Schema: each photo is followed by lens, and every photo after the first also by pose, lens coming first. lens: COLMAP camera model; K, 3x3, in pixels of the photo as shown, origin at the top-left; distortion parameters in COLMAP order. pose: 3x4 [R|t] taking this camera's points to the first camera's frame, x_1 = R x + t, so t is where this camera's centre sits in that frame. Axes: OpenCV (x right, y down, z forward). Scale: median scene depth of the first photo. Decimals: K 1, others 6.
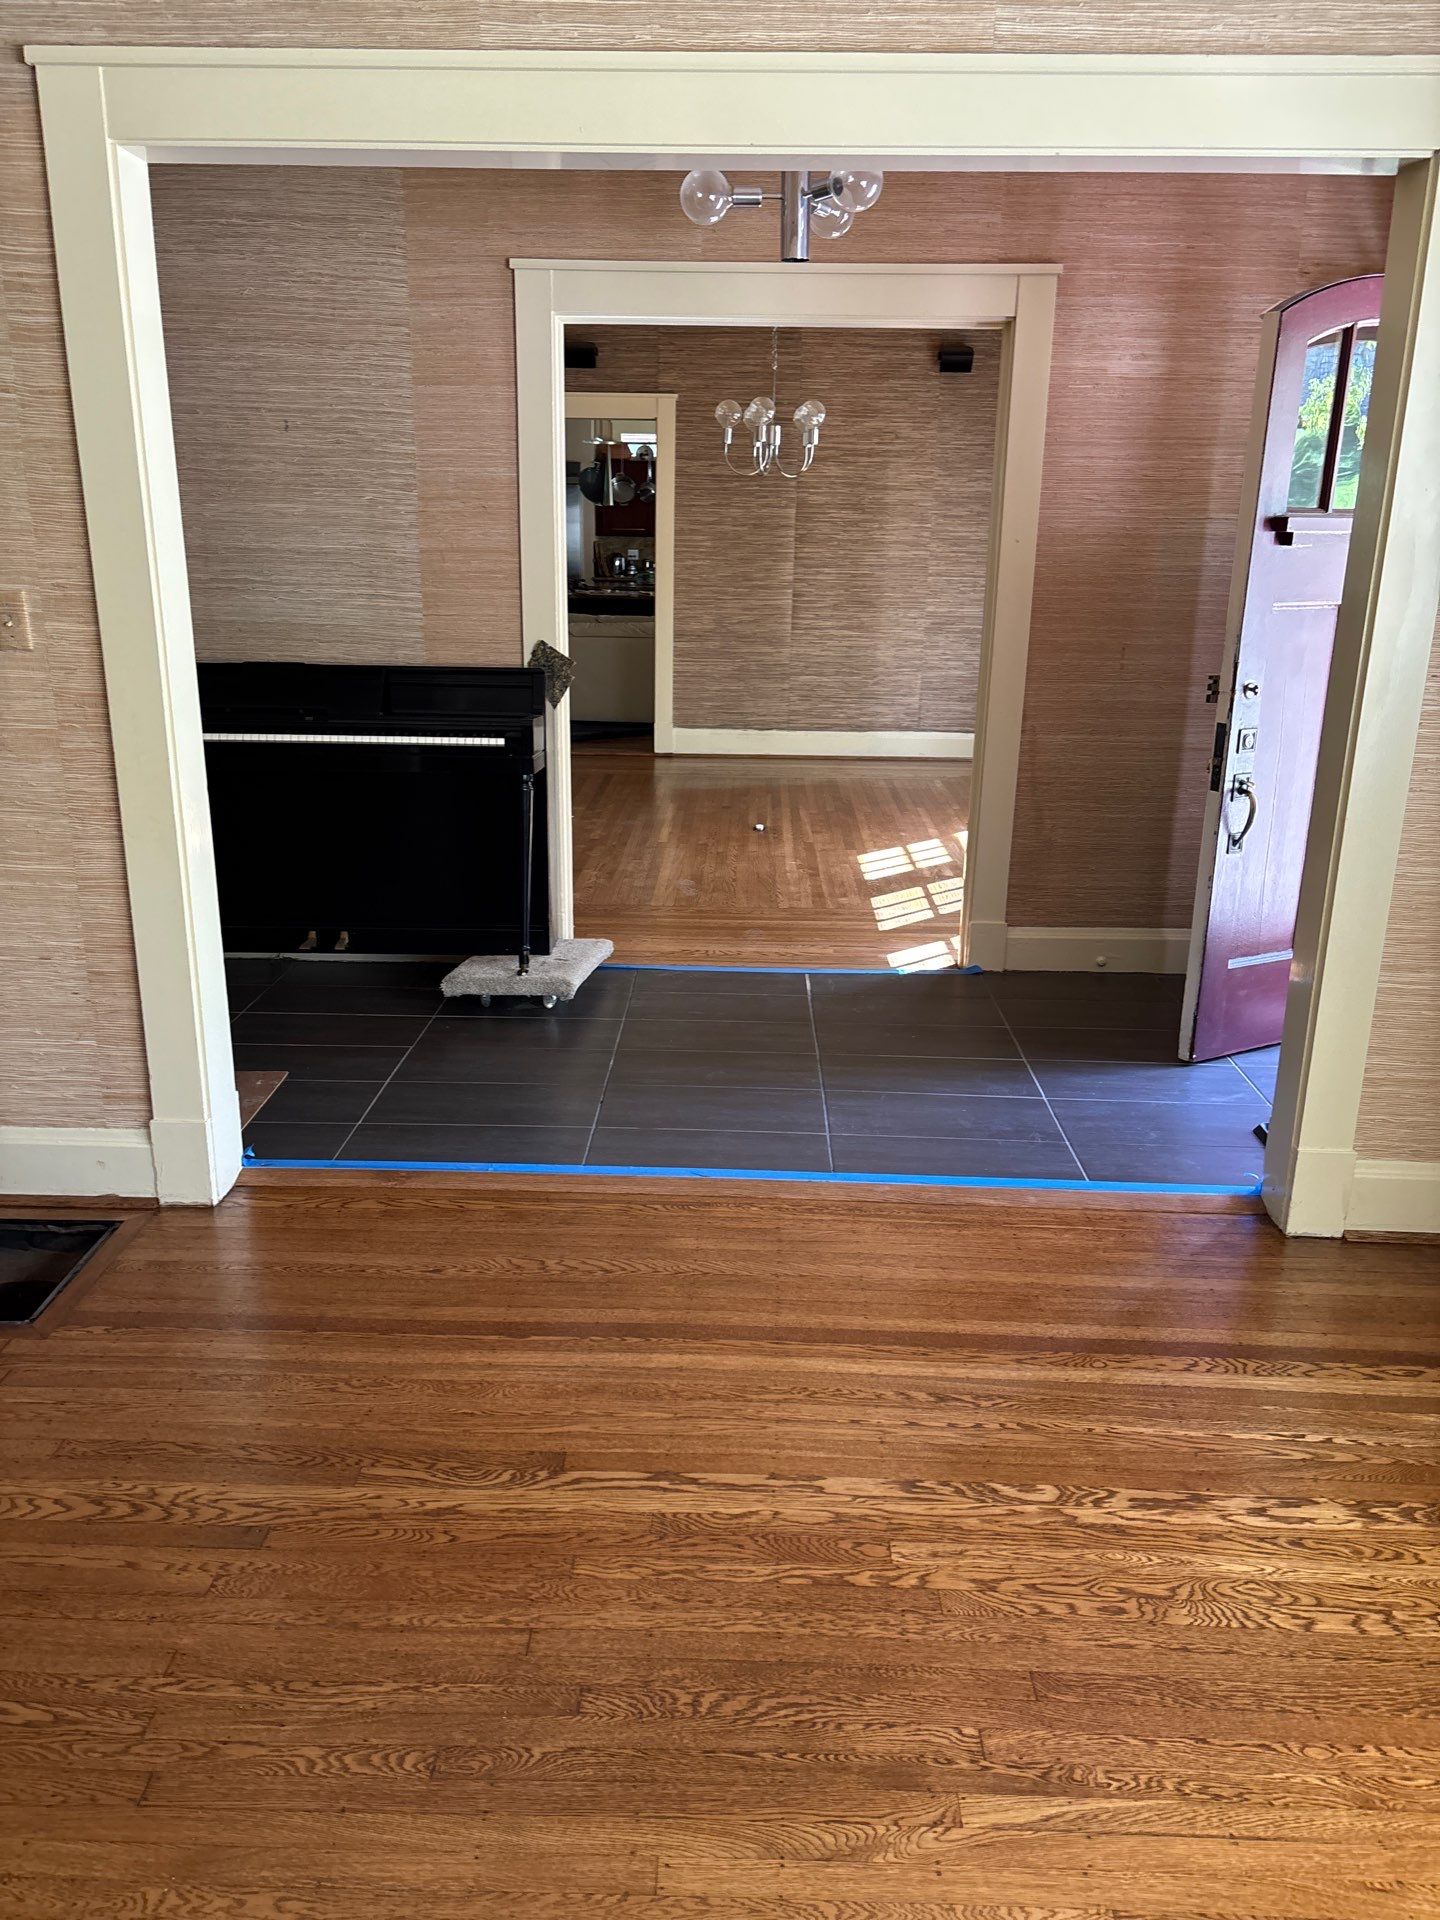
lens RADIAL K [[1455.3, 0, 708.6], [0, 1455.3, 967.9], [0, 0, 1]] dist [0.052483, -0.061732]
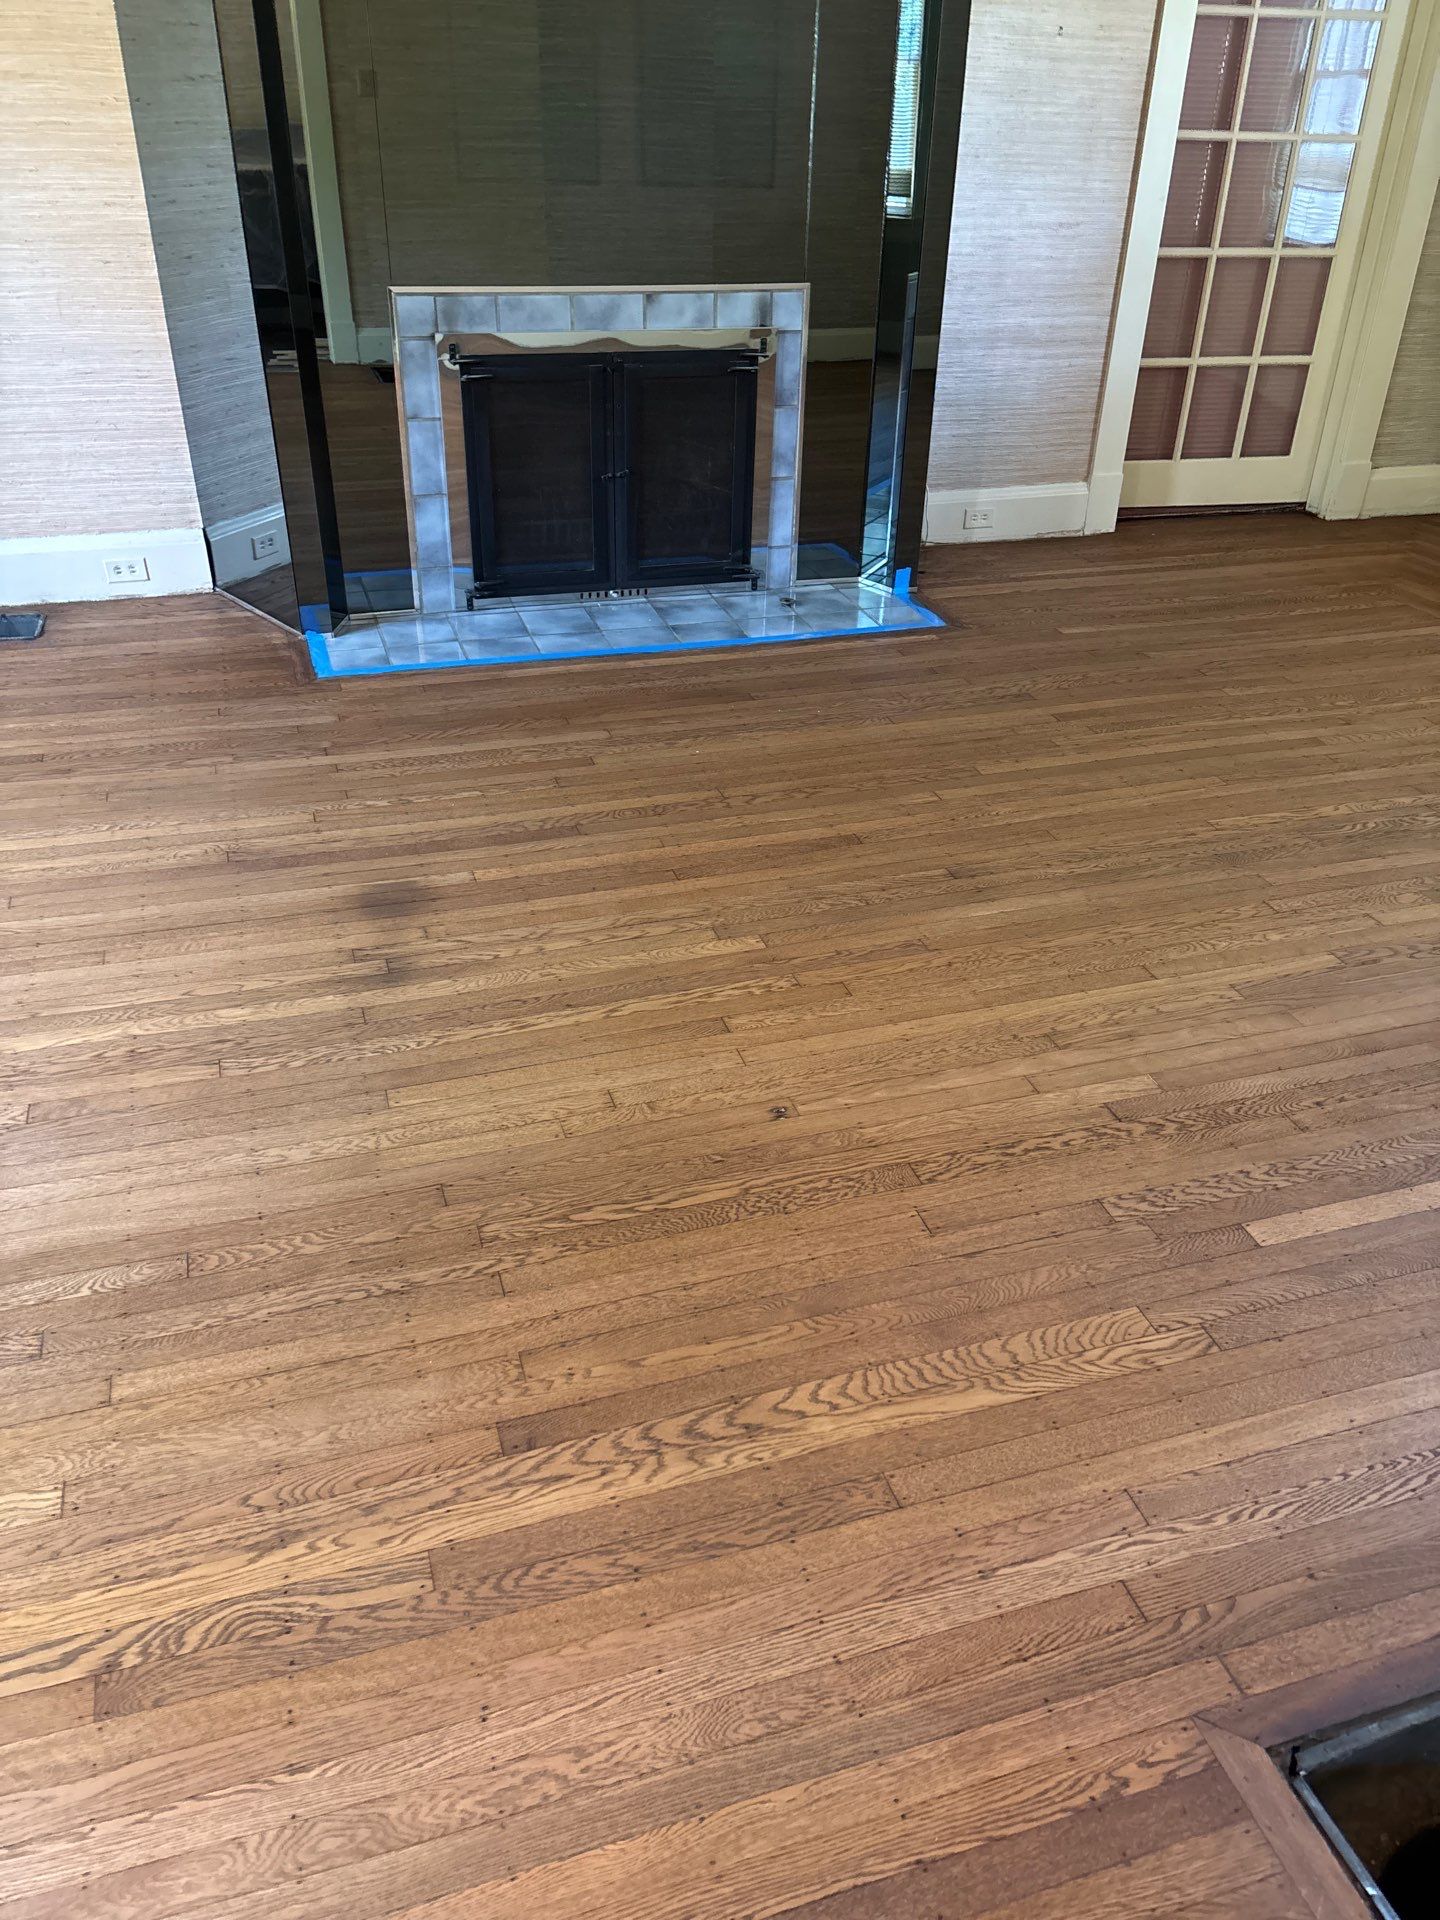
lens RADIAL K [[1455.3, 0, 724.8], [0, 1455.3, 966.5], [0, 0, 1]] dist [0.052483, -0.061732]
pose [[-0.942964, 0.140409, -0.301835, -0.050450], [-0.130279, 0.678732, 0.722738, -0.081388], [0.306344, 0.720839, -0.621727, 0.311556]]
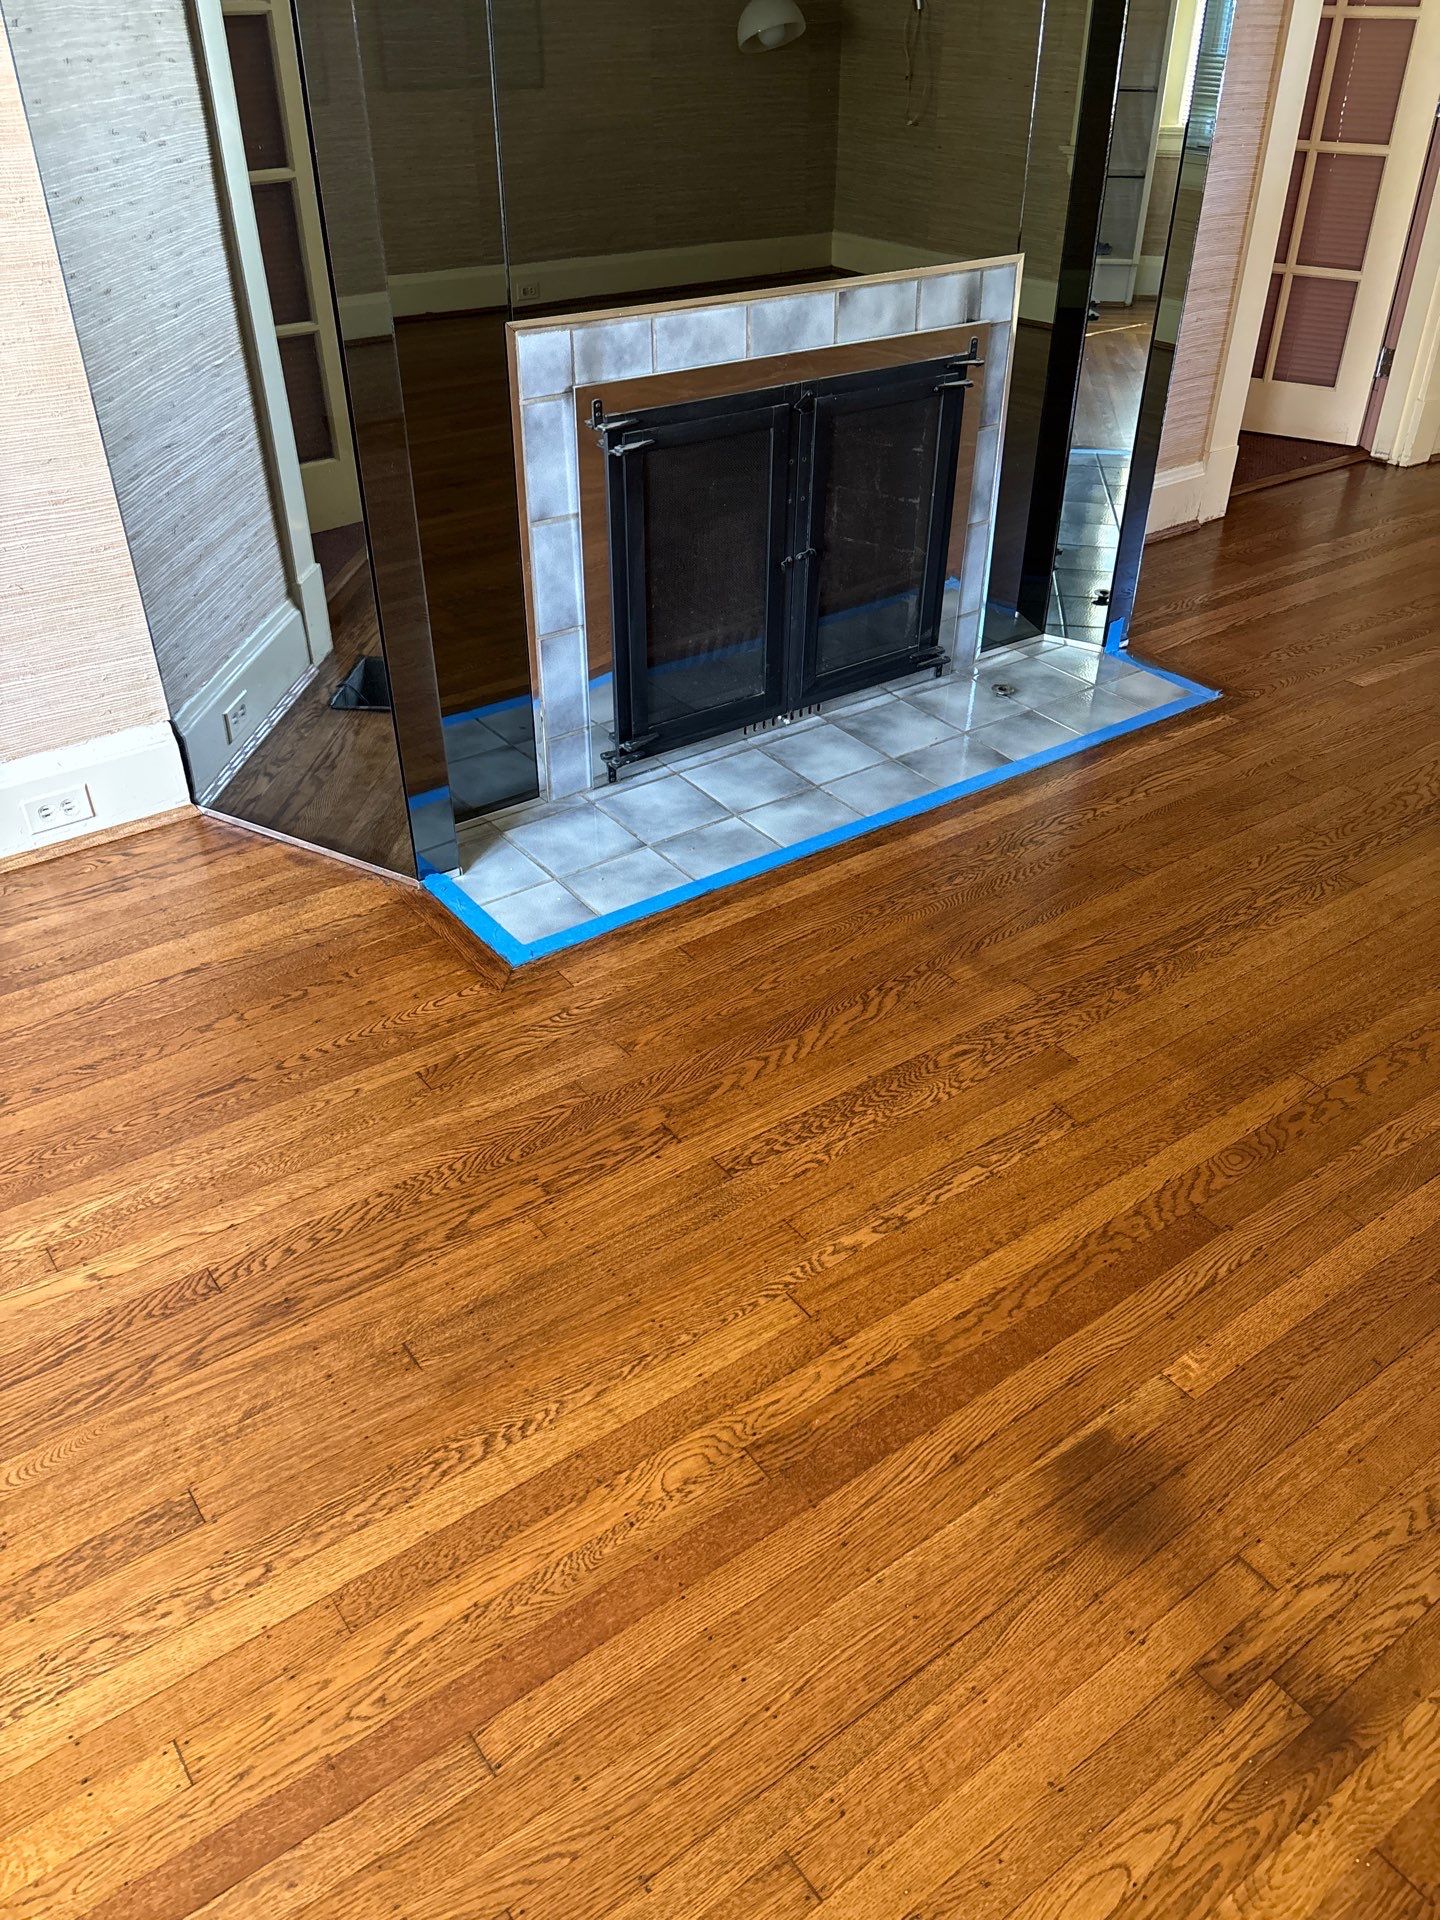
lens RADIAL K [[1455.3, 0, 723.1], [0, 1455.3, 957.0], [0, 0, 1]] dist [0.052483, -0.061732]
pose [[-0.790244, 0.330246, -0.516190, 0.022368], [-0.190963, 0.667696, 0.719524, -0.018798], [0.582278, 0.667173, -0.464578, 0.107769]]
